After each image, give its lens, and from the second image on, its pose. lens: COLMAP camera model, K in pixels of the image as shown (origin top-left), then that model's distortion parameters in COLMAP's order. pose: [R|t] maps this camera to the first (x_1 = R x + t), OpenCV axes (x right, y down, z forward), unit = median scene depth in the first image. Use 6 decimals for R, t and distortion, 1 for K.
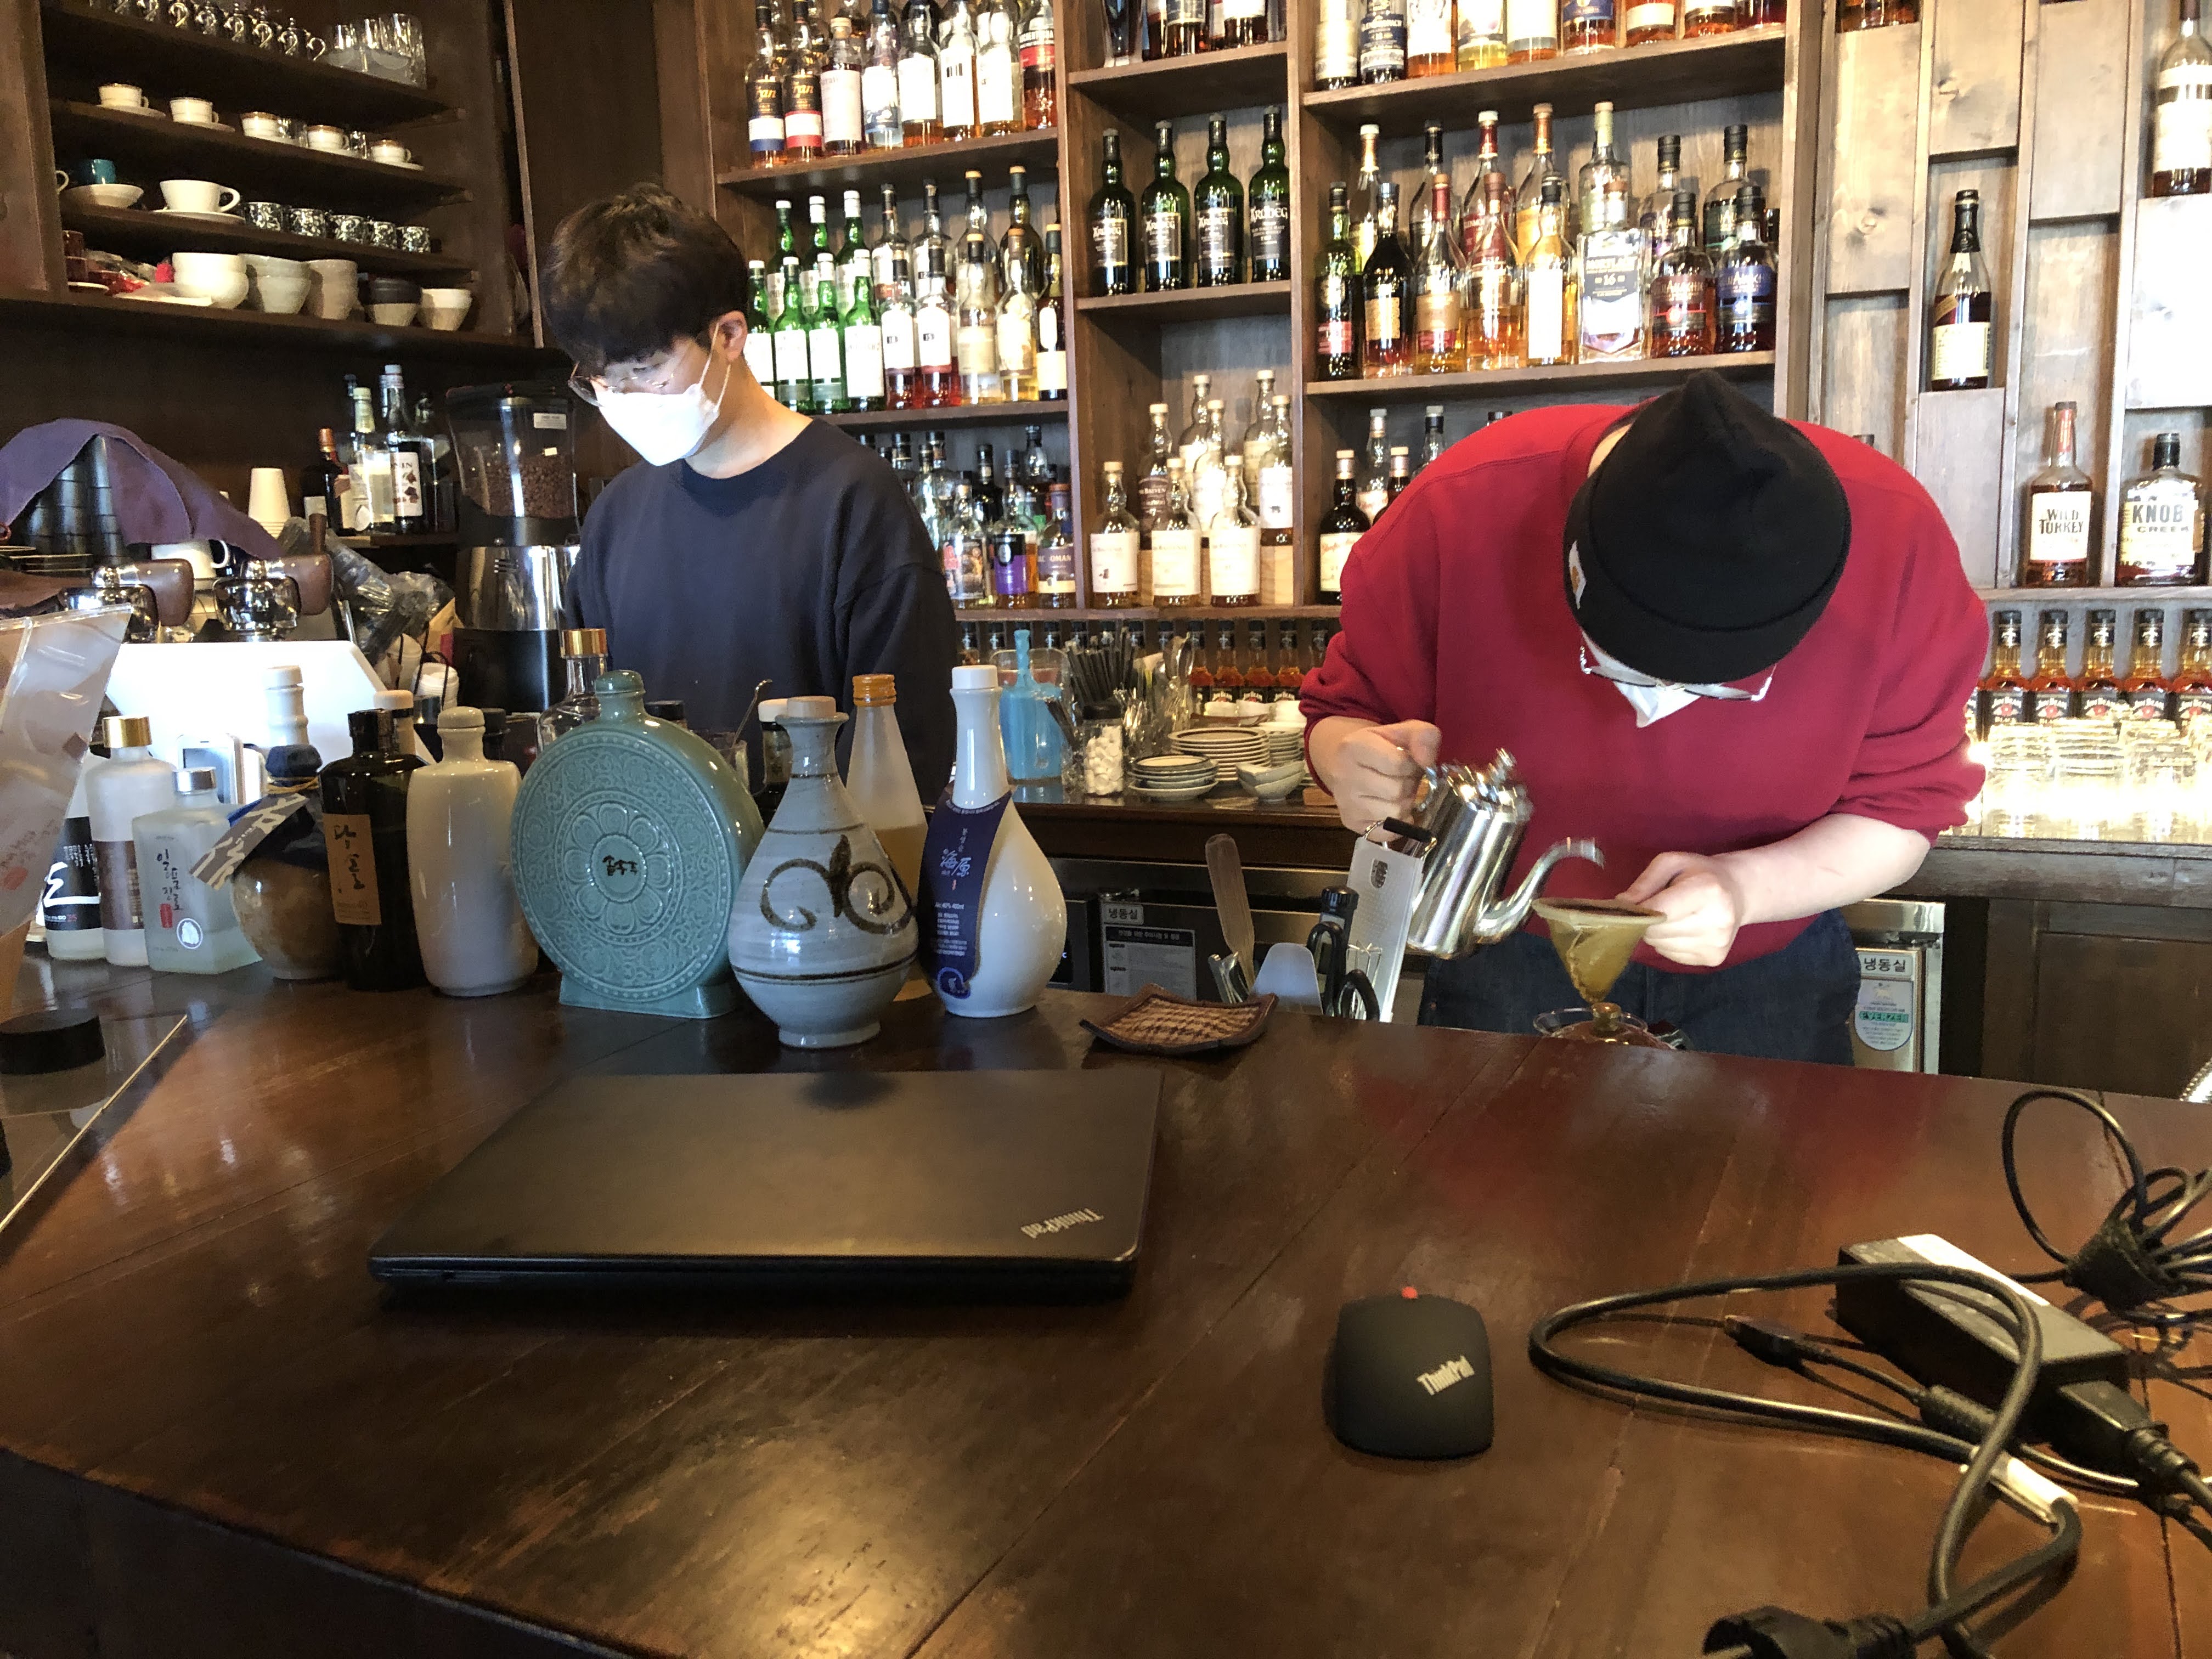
lens RADIAL K [[1790.0, 0, 1106.0], [0, 1790.0, 829.5], [0, 0, 1]] dist [0.002837, -0.000678]
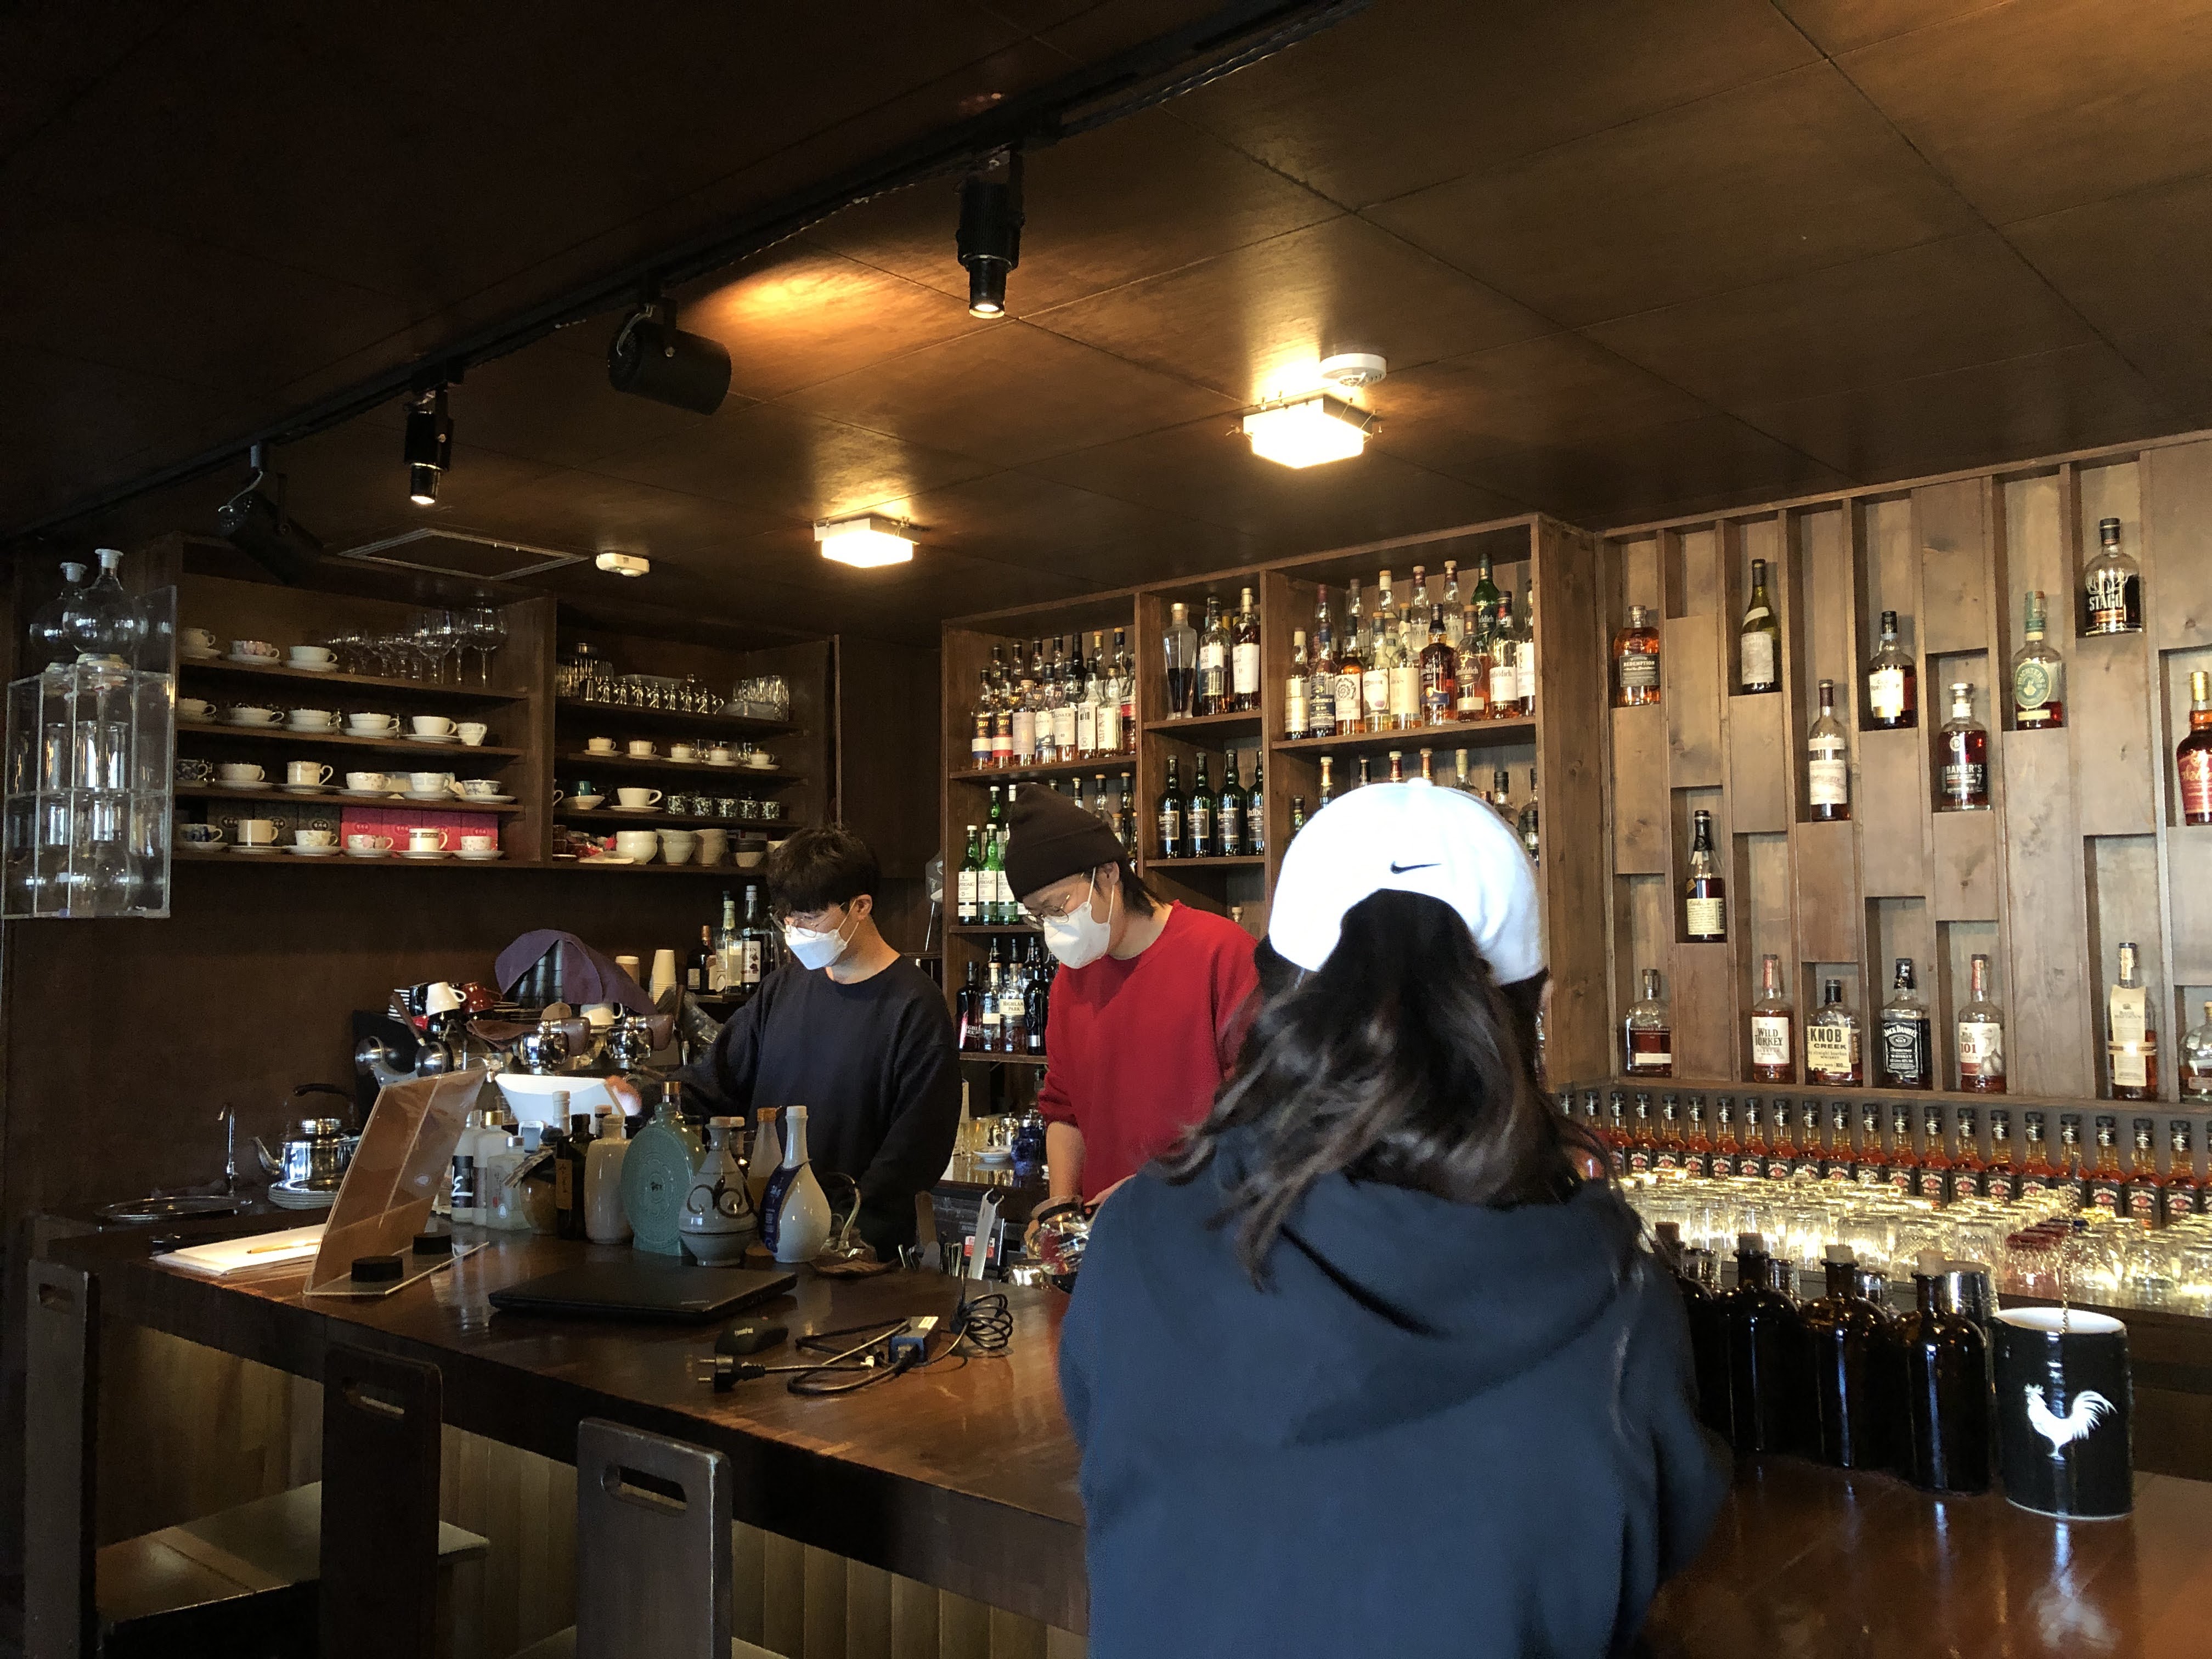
lens RADIAL K [[1826.4, 0, 1106.5], [0, 1826.4, 817.8], [0, 0, 1]] dist [0.027927, 0.005235]
pose [[0.962682, 0.007662, -0.270527, 0.393346], [-0.070484, 0.972201, -0.223289, 0.018806], [0.261295, 0.234024, 0.936460, -0.503445]]
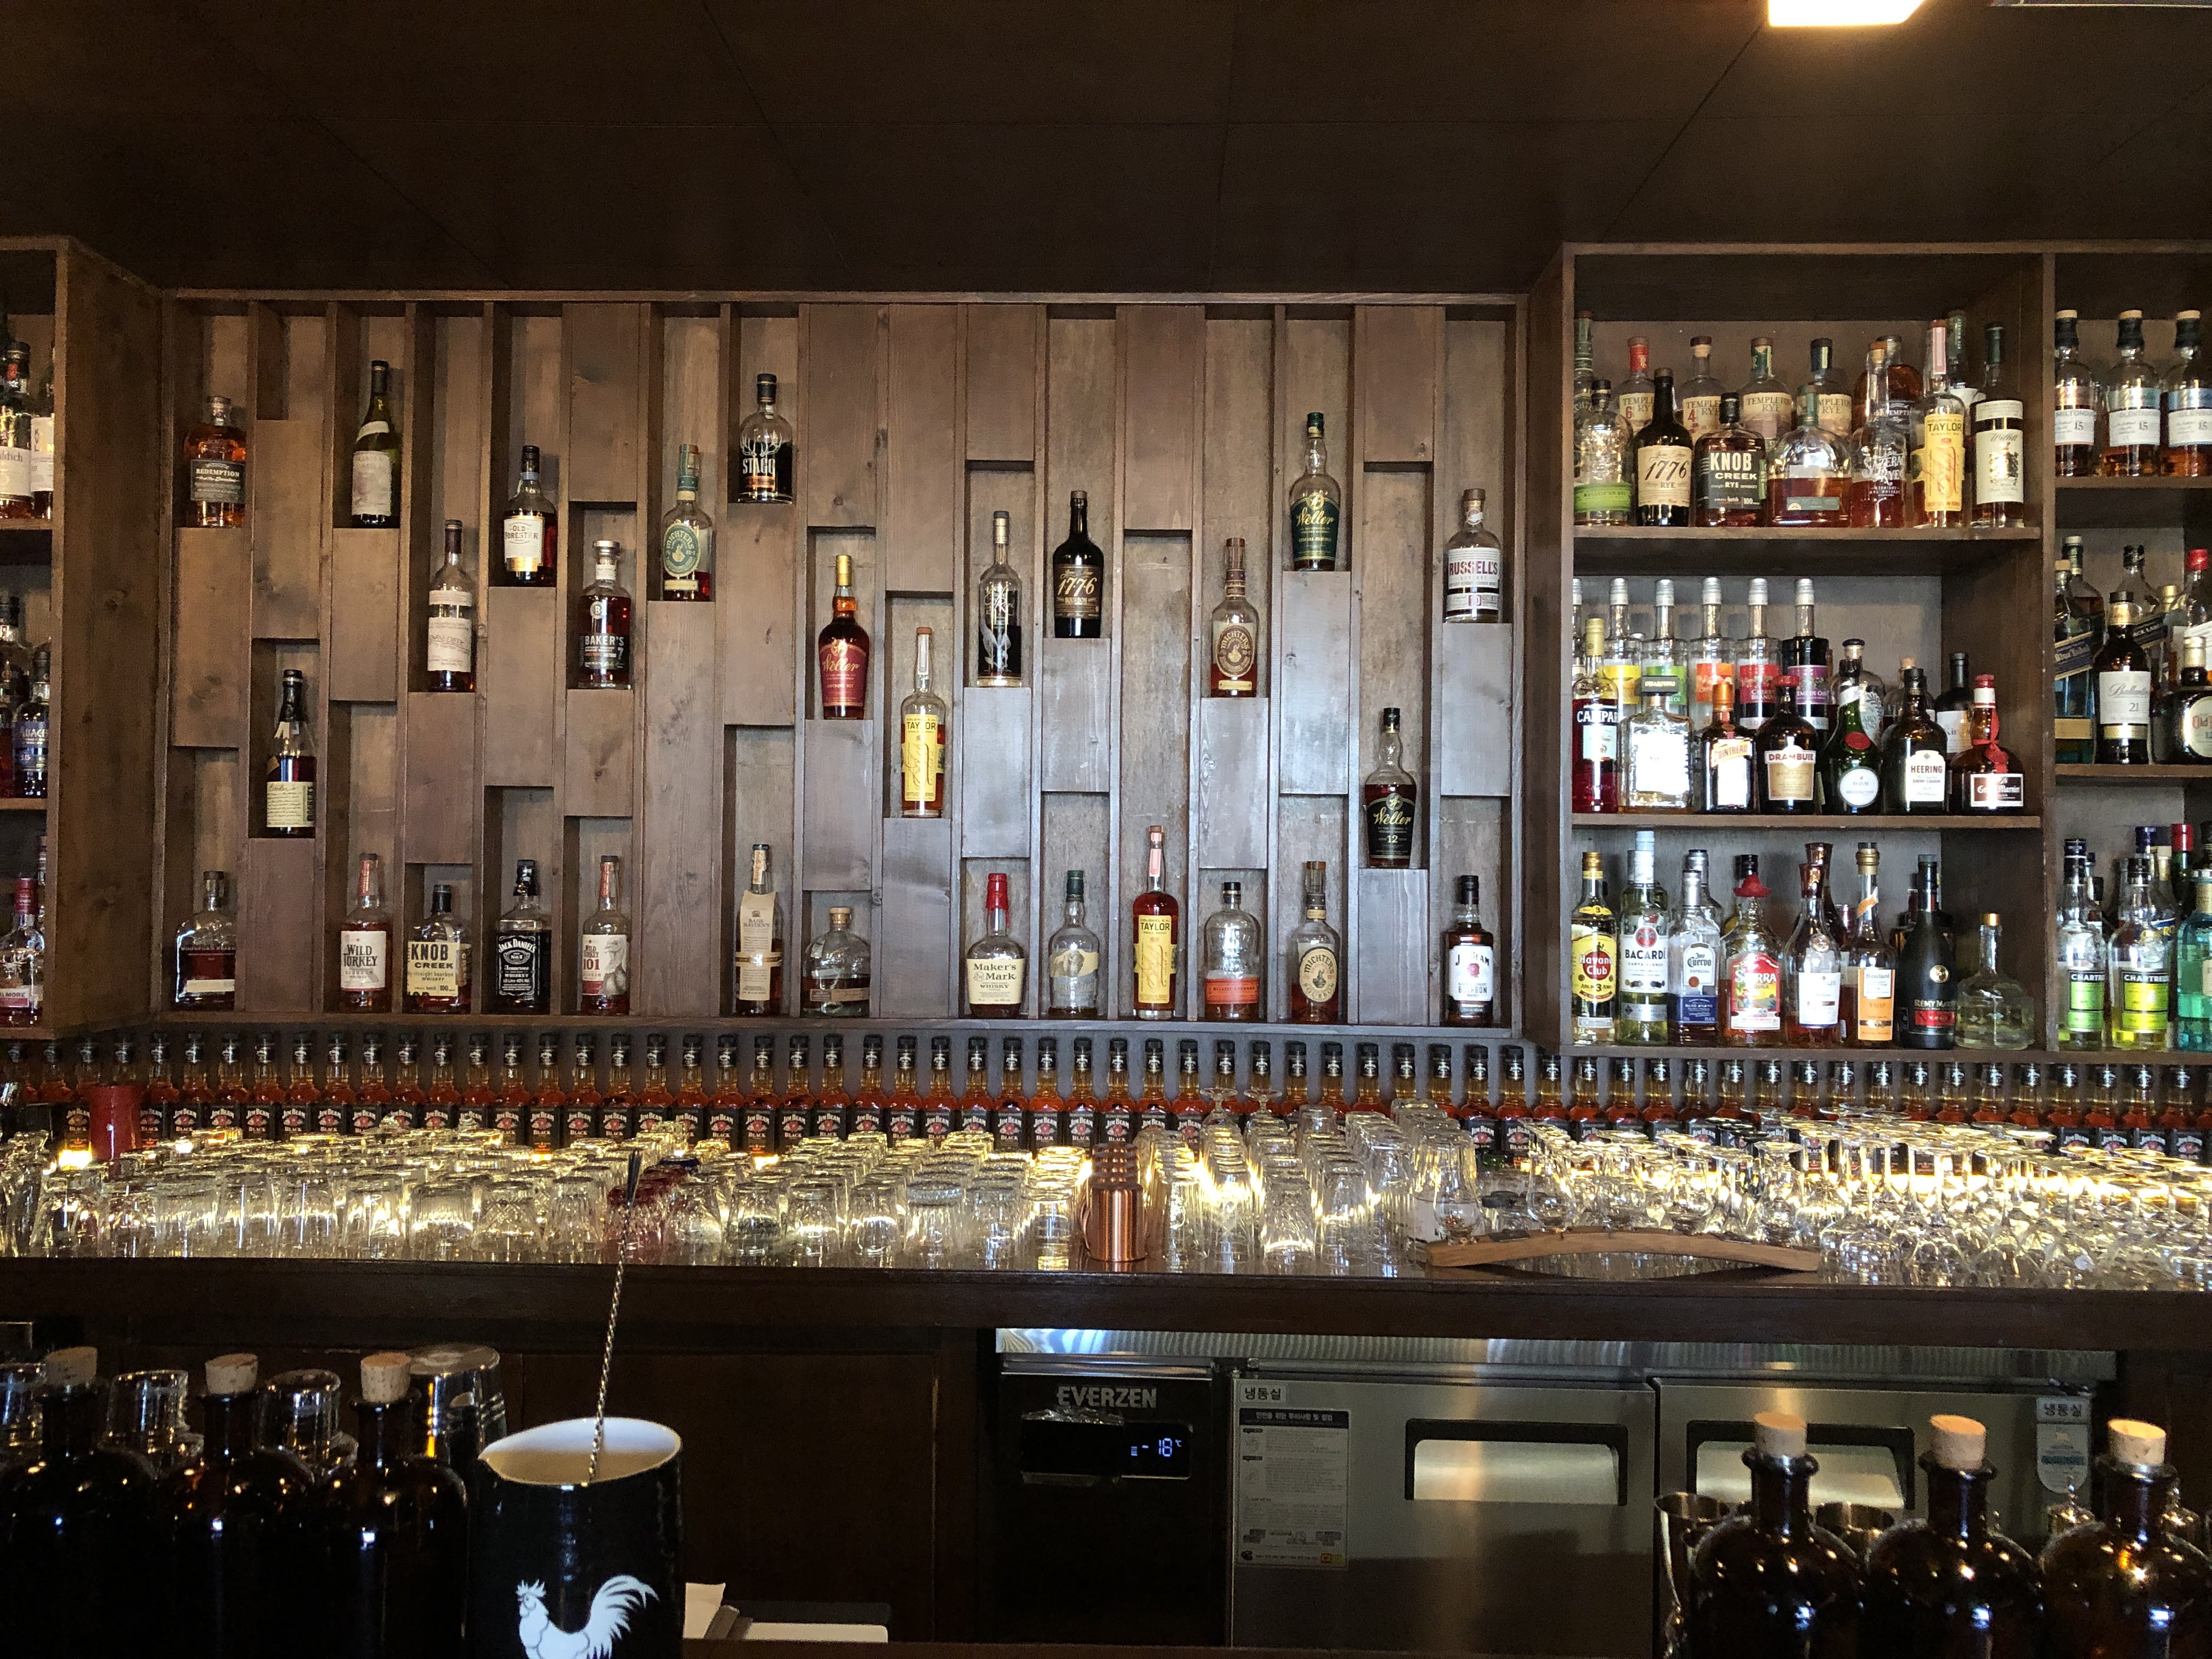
lens RADIAL K [[1771.0, 0, 1109.7], [0, 1771.0, 814.5], [0, 0, 1]] dist [0.053607, -0.084722]
pose [[0.913223, 0.051164, 0.404235, 0.472967], [0.029733, 0.981073, -0.191344, -0.027331], [-0.406374, 0.186759, 0.894417, -0.211846]]
